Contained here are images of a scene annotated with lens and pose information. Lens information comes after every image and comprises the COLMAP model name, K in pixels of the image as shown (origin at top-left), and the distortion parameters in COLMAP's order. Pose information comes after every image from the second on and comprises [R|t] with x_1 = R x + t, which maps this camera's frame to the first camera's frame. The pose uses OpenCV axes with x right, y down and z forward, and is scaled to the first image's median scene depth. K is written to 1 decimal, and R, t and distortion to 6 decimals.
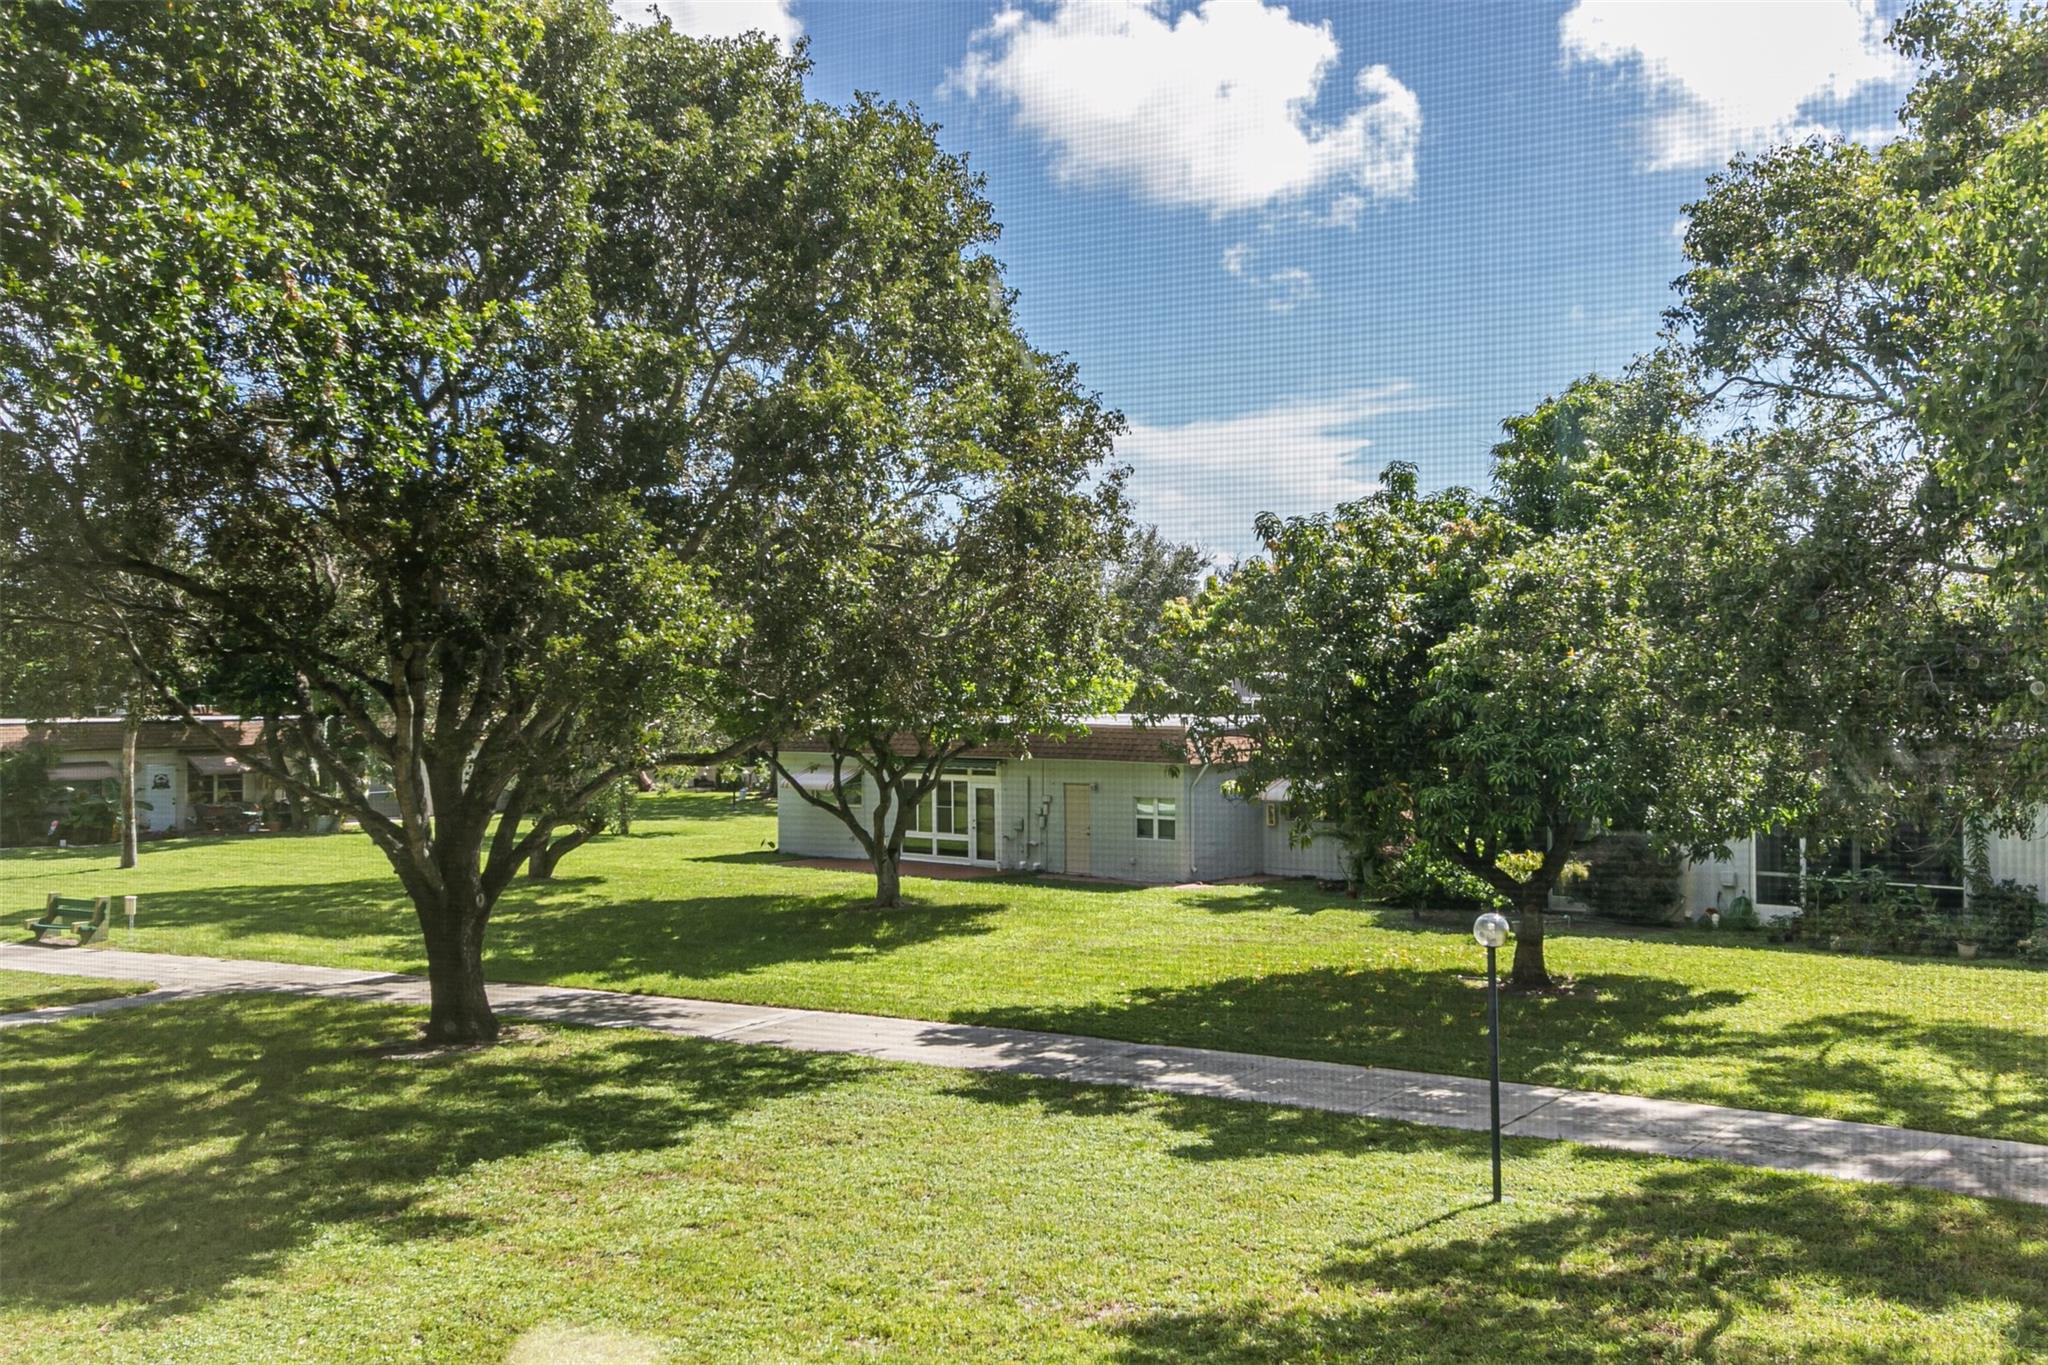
lens RADIAL K [[1934.1, 0, 1112.8], [0, 1934.1, 688.5], [0, 0, 1]] dist [-0.021652, -0.003164]
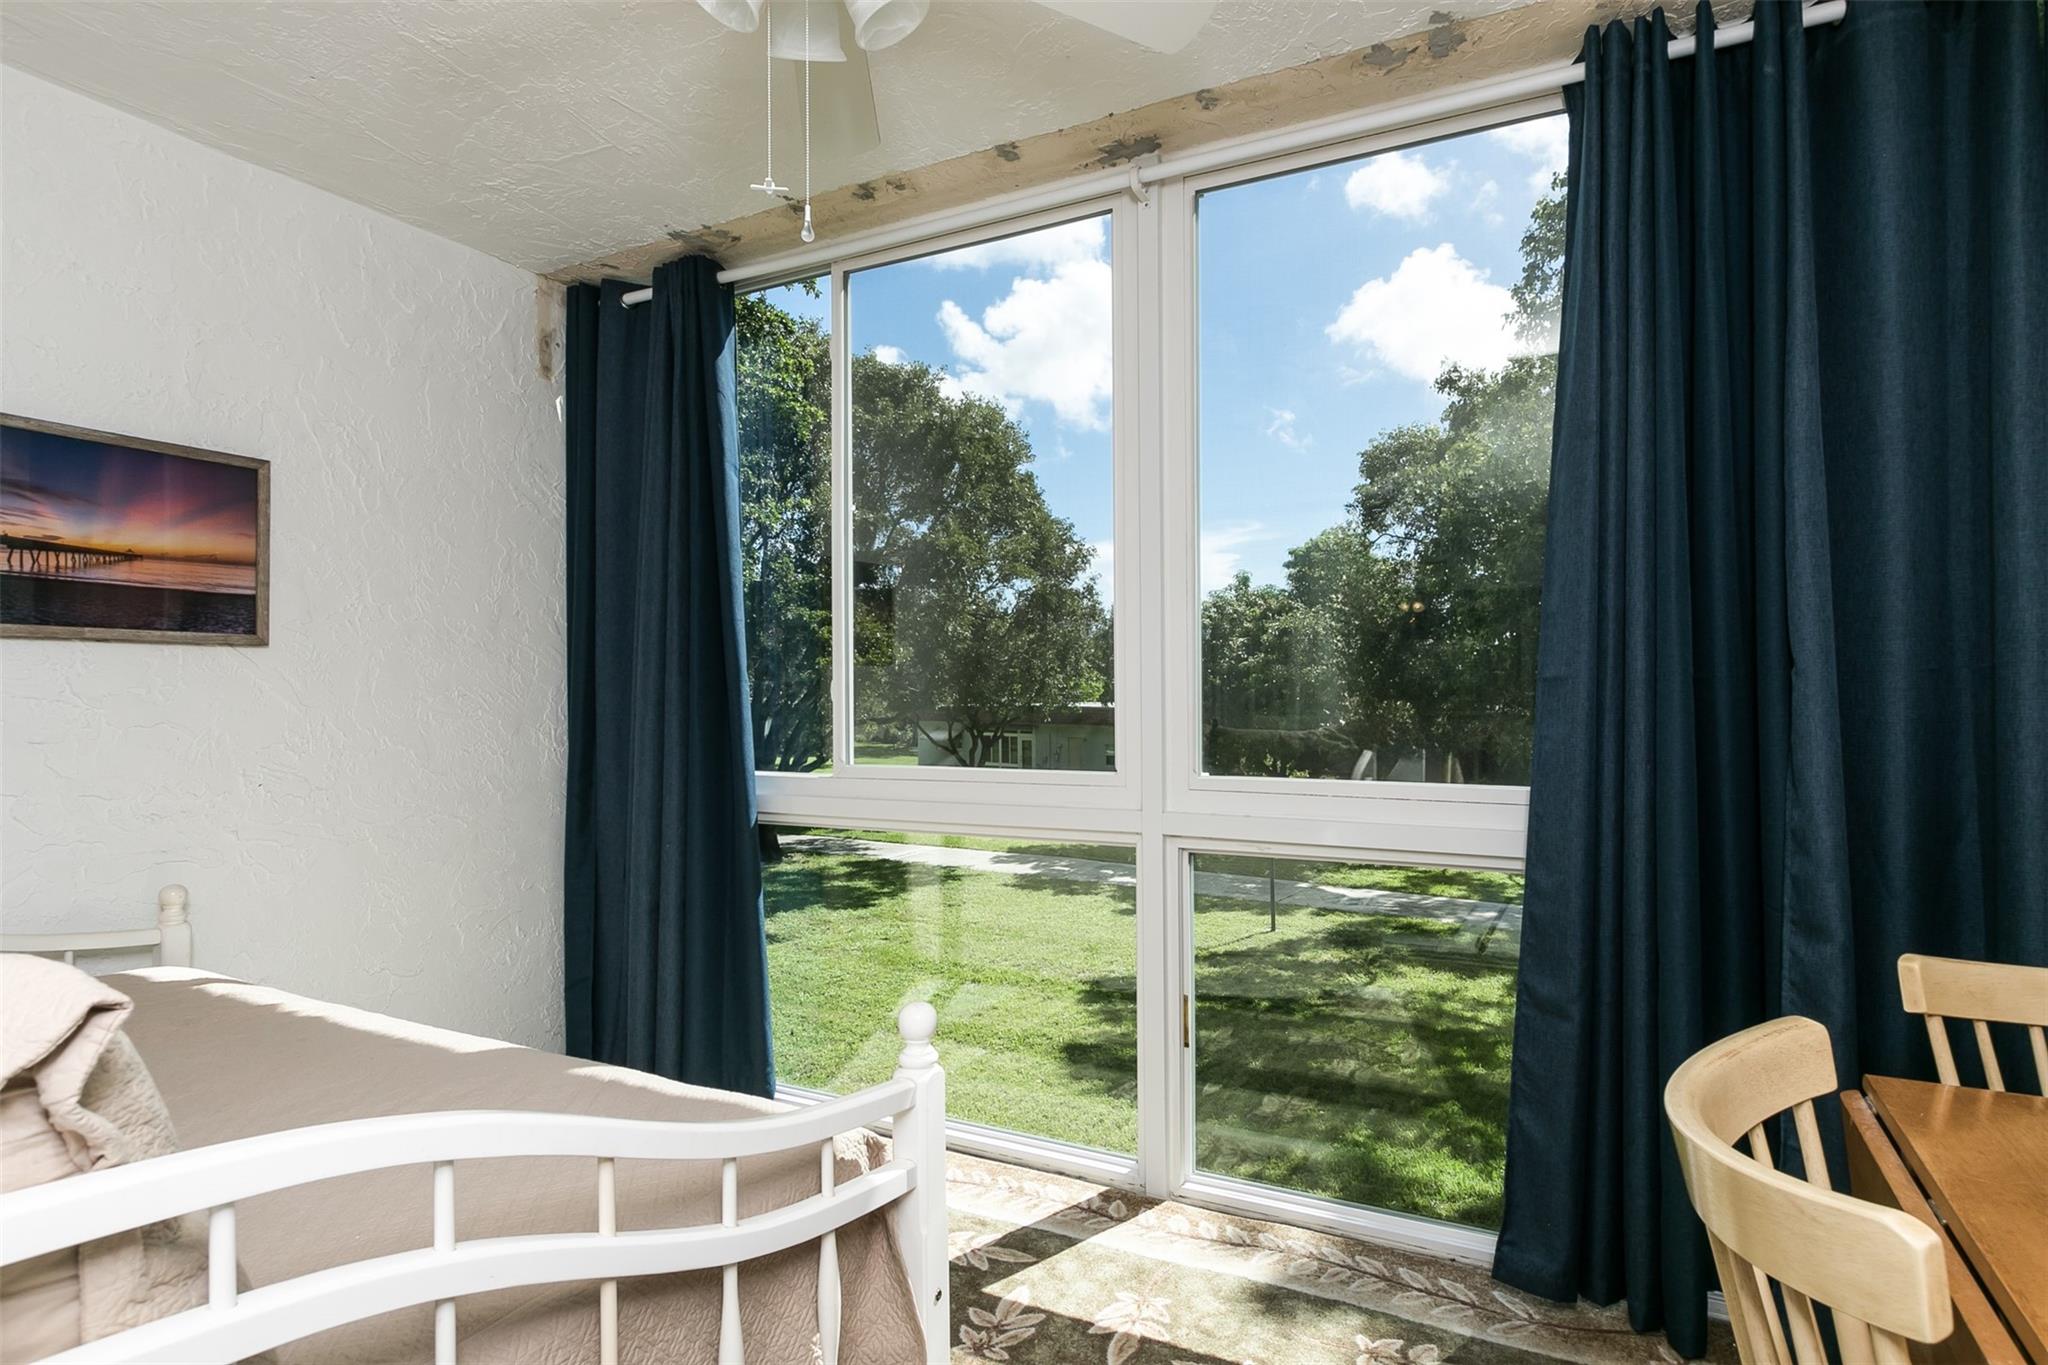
lens RADIAL K [[1094.4, 0, 1024.0], [0, 1094.4, 682.5], [0, 0, 1]] dist [0.001453, 0.000195]
pose [[0.997585, 0.003756, -0.069352, 0.010748], [-0.004409, 0.999947, -0.009274, 0.008338], [0.069313, 0.009558, 0.997549, -0.138696]]
